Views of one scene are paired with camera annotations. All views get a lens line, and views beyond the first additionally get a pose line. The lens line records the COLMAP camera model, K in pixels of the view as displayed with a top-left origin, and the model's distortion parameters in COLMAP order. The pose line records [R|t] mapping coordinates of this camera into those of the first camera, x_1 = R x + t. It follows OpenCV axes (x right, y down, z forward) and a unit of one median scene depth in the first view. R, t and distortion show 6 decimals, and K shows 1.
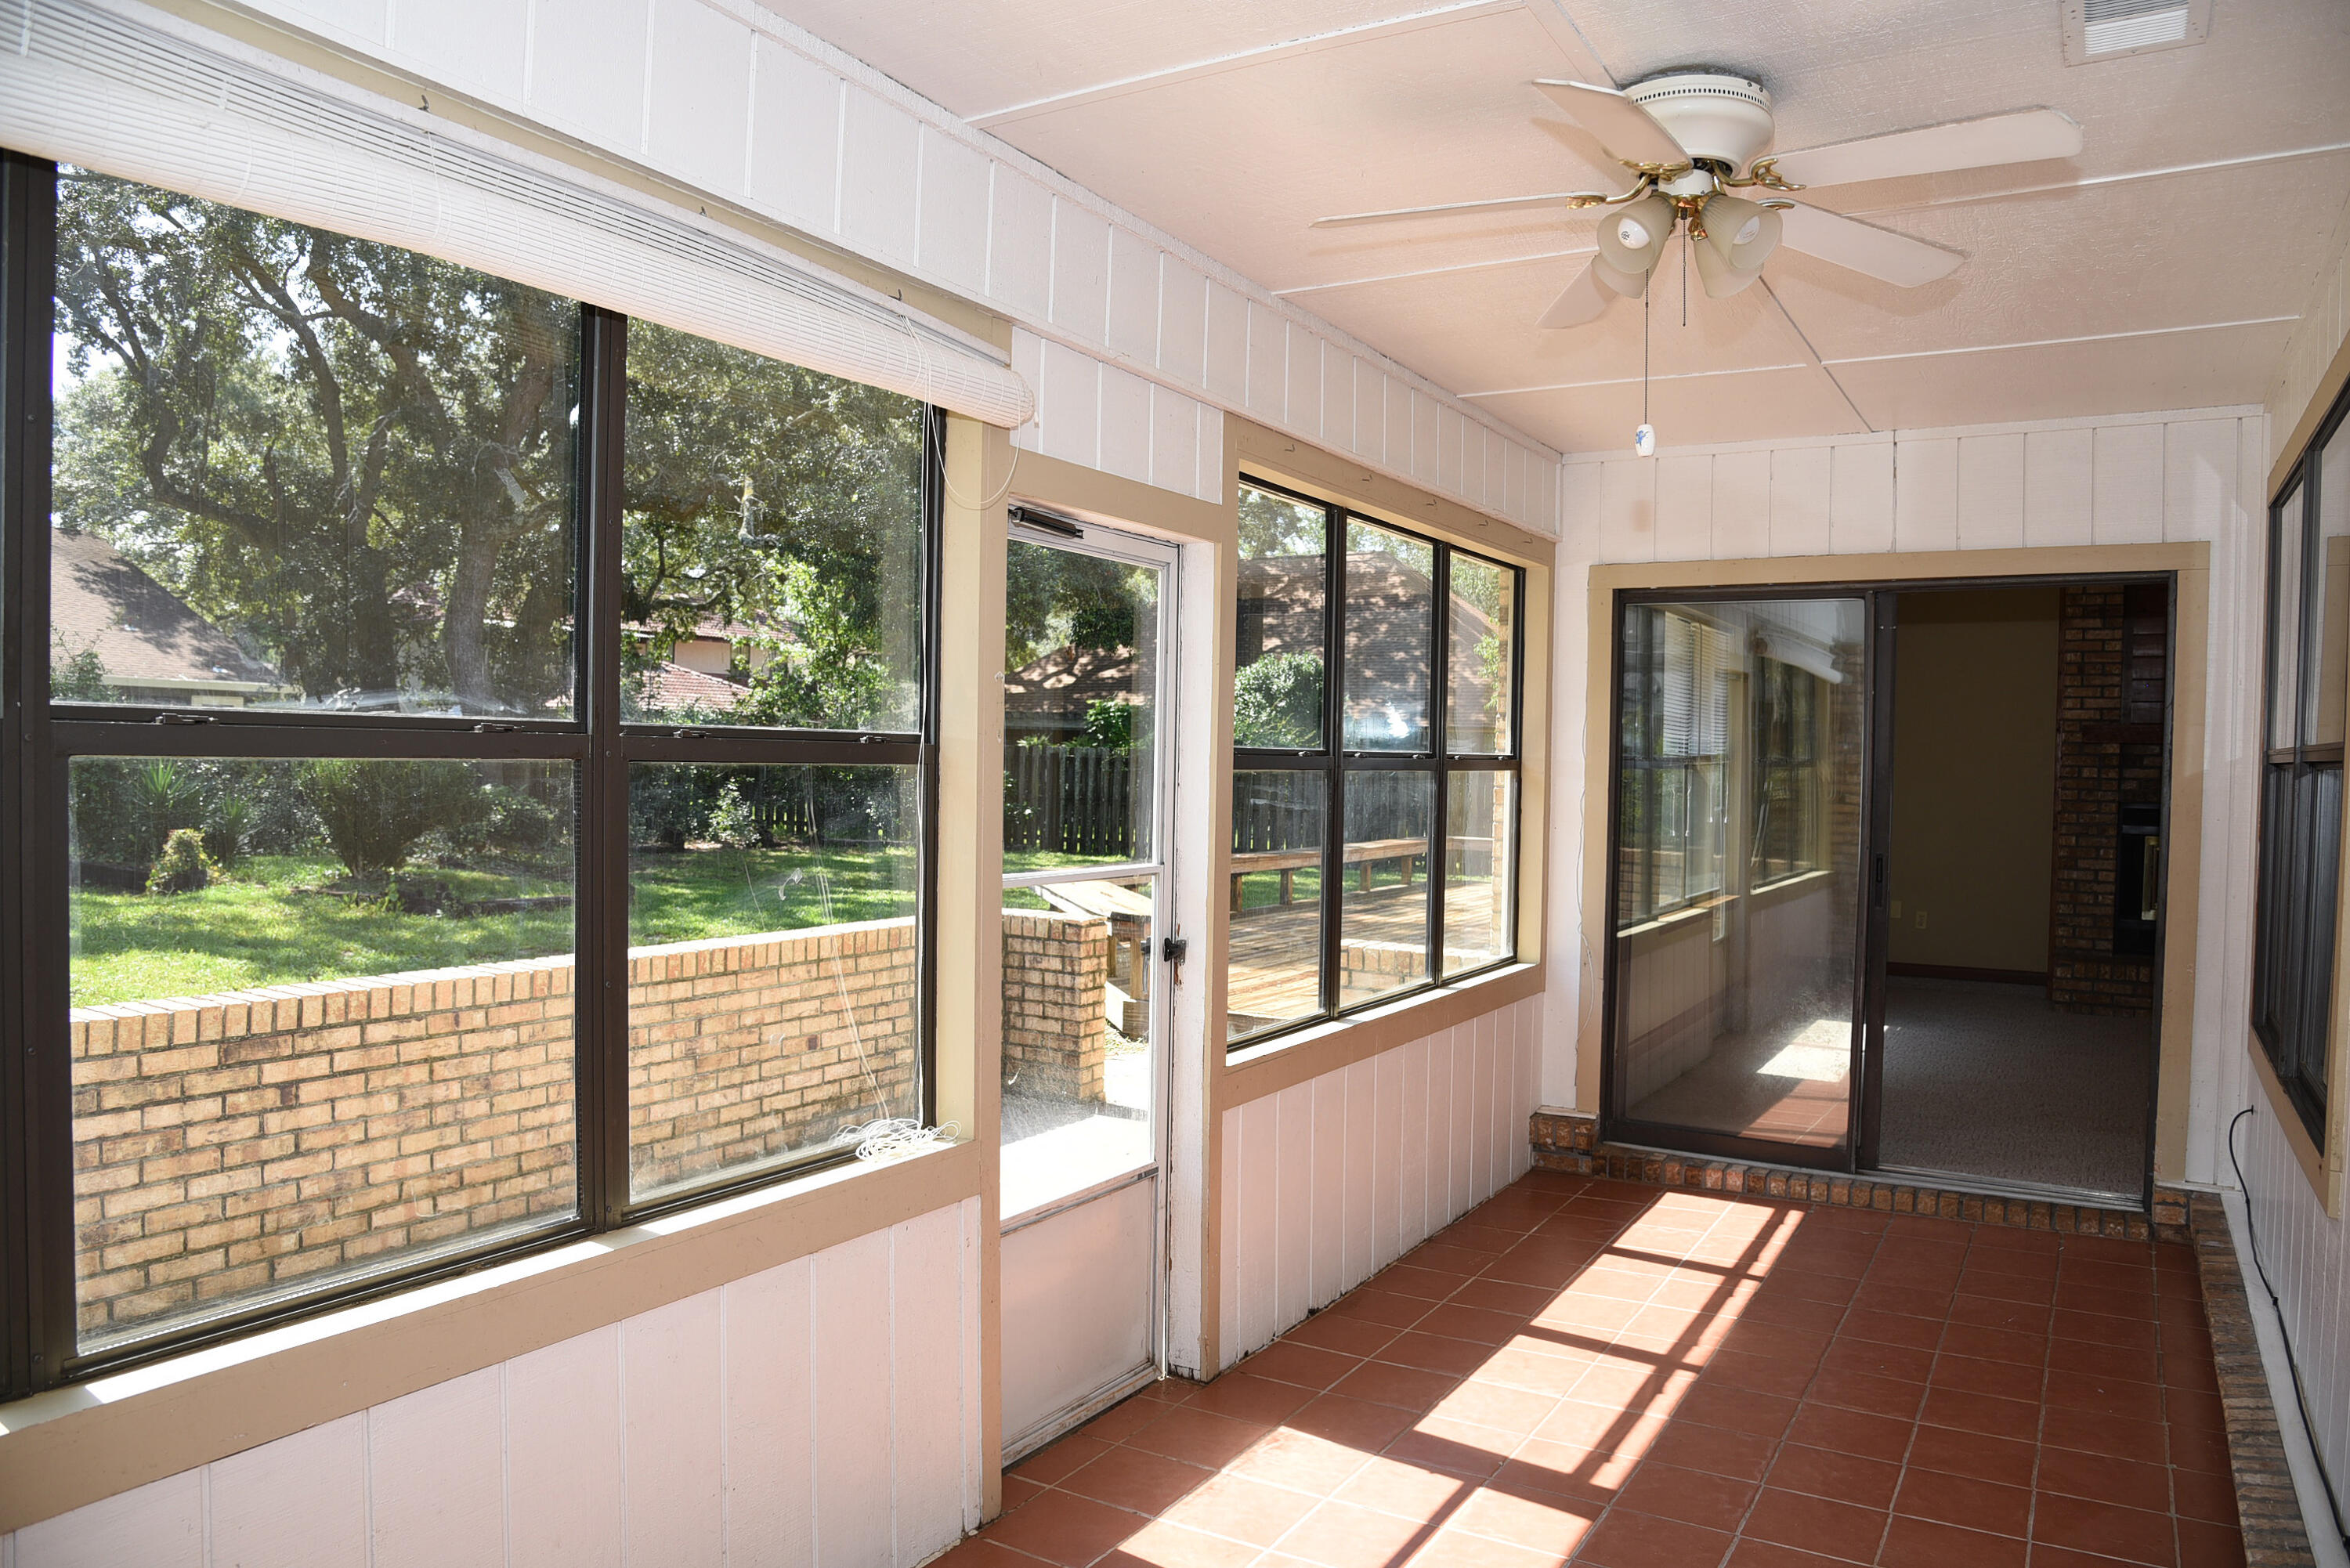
lens RADIAL K [[1606.1, 0, 1171.2], [0, 1606.1, 804.6], [0, 0, 1]] dist [-0.110234, 0.055412]
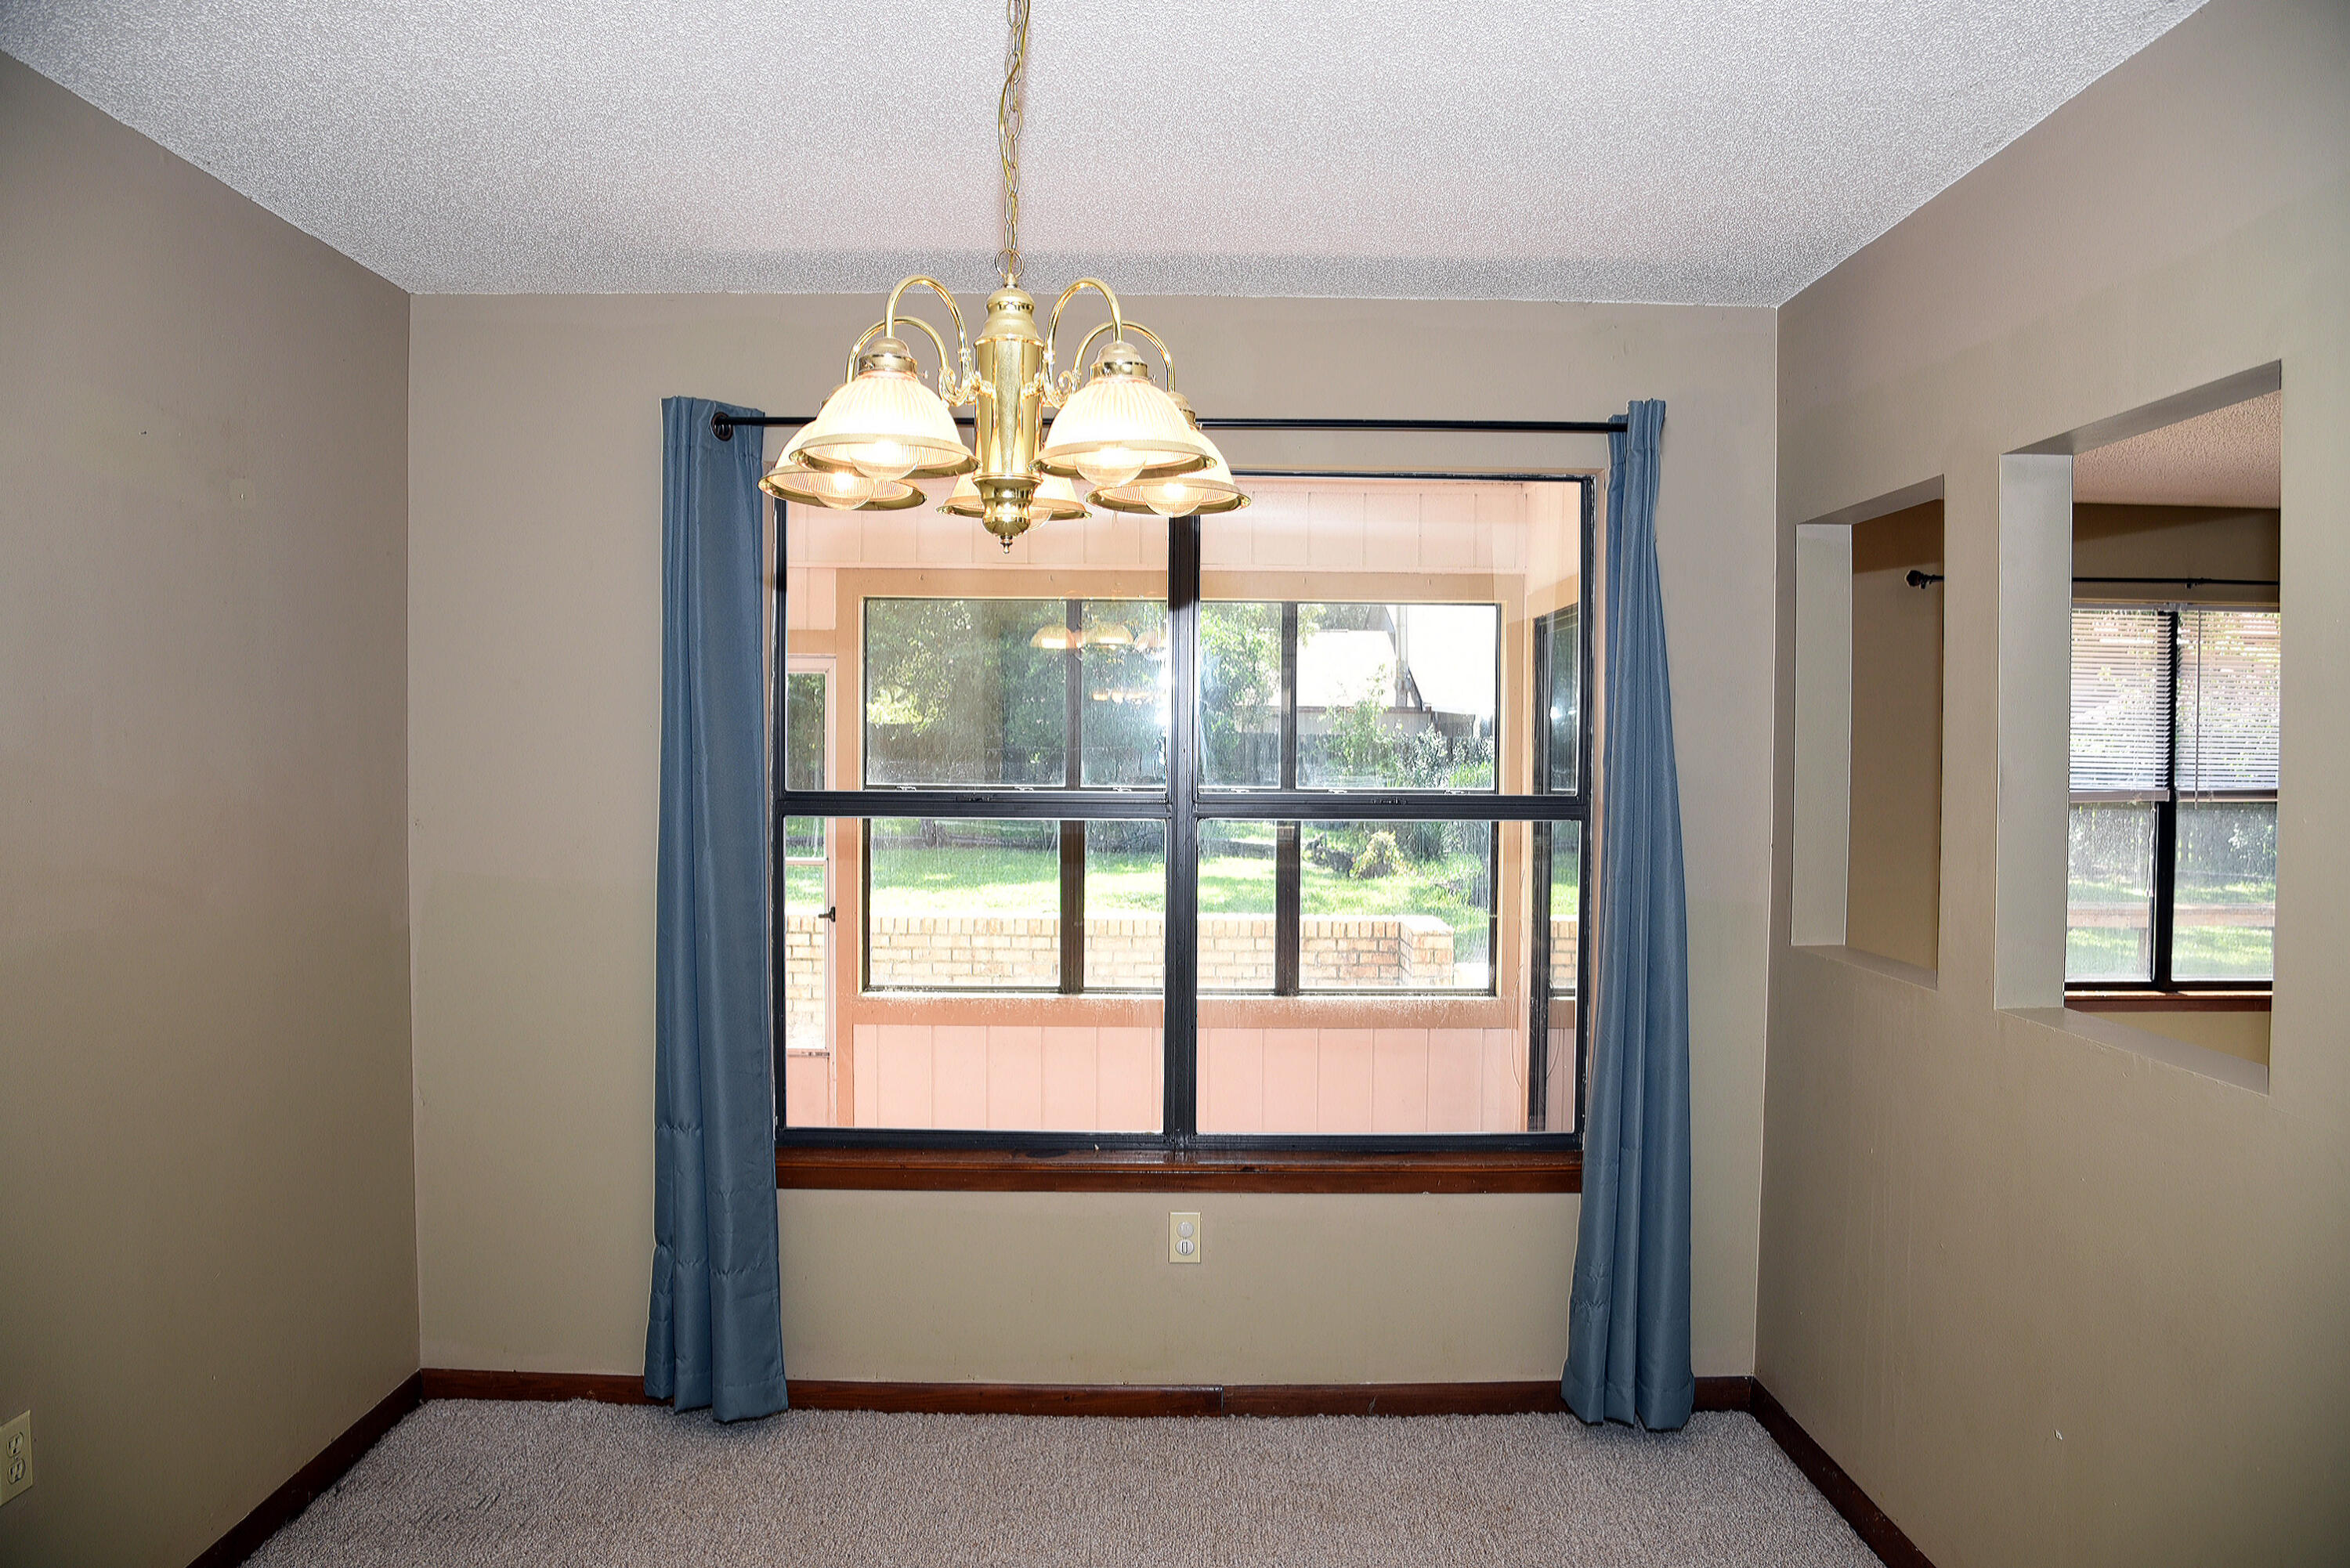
lens RADIAL K [[1594.0, 0, 1168.7], [0, 1594.0, 805.5], [0, 0, 1]] dist [-0.122562, 0.073787]
pose [[0.518345, 0.017321, -0.854996, 0.624463], [-0.026348, 0.999644, 0.004277, -0.013021], [0.854766, 0.020311, 0.518616, 0.198905]]
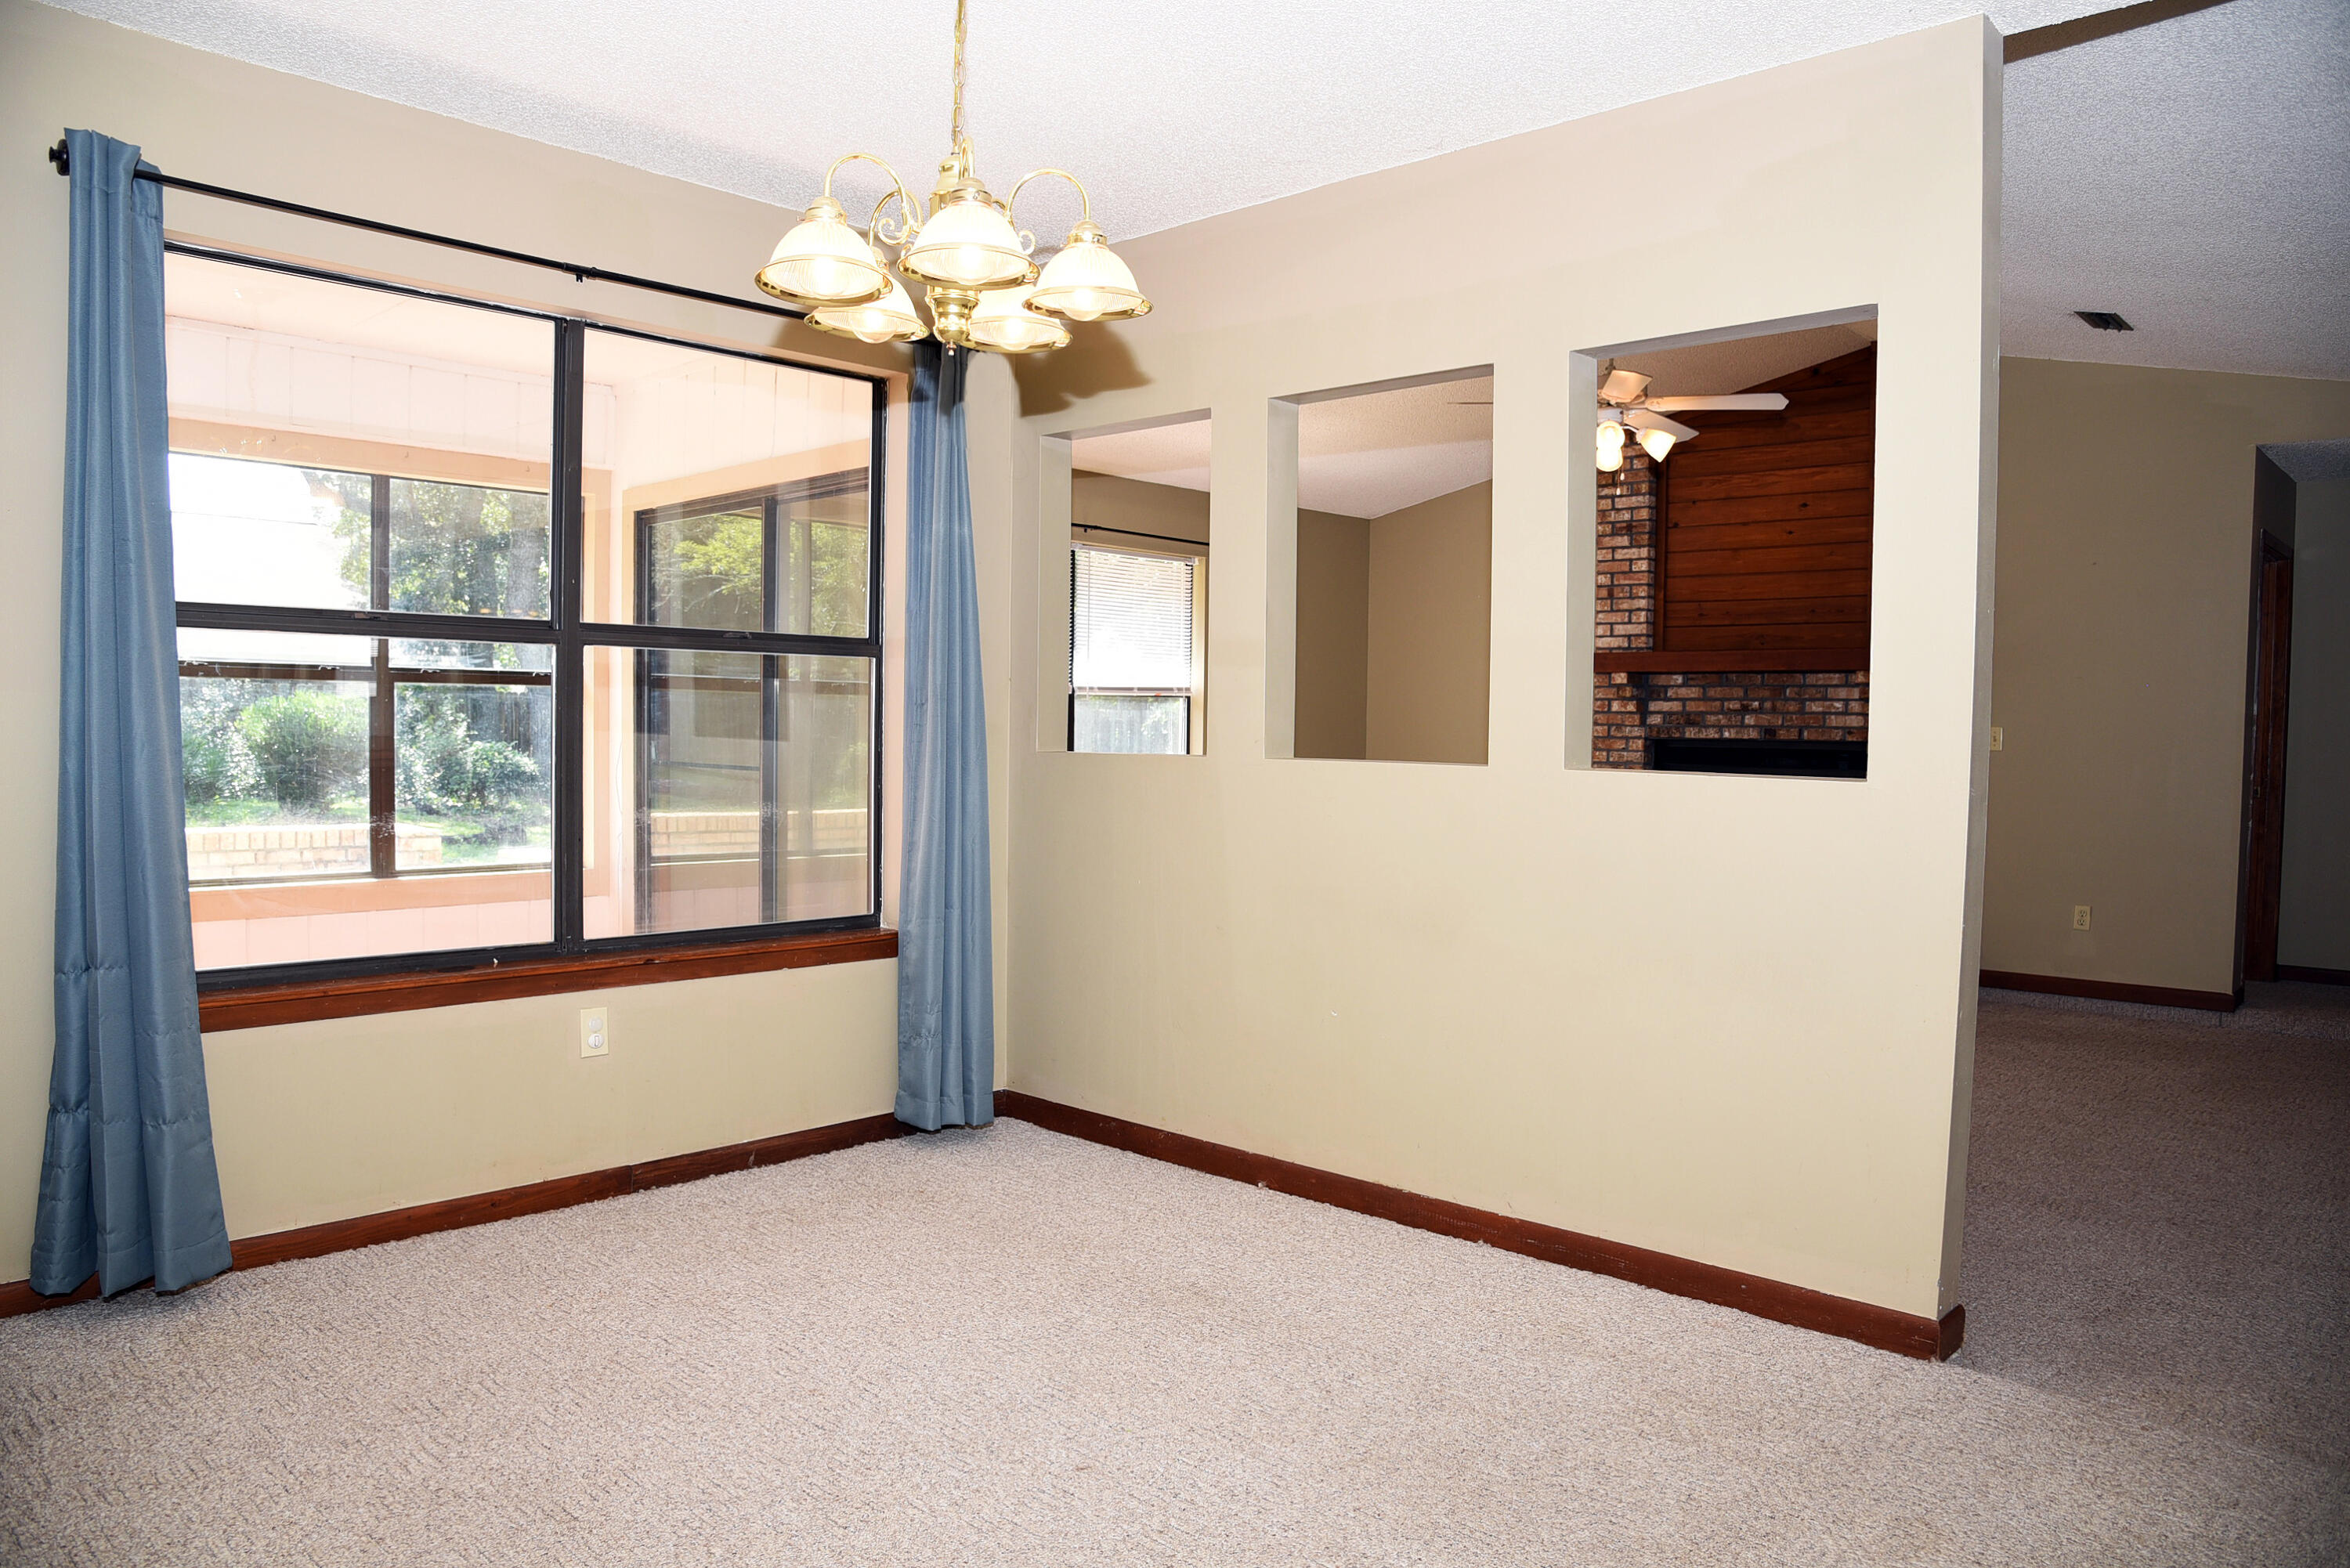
lens RADIAL K [[1594.0, 0, 1168.7], [0, 1594.0, 805.5], [0, 0, 1]] dist [-0.122562, 0.073787]
pose [[0.975248, 0.009703, -0.220899, 0.539730], [-0.006693, 0.999874, 0.014371, 0.025872], [0.221011, -0.012537, 0.975191, 0.043888]]
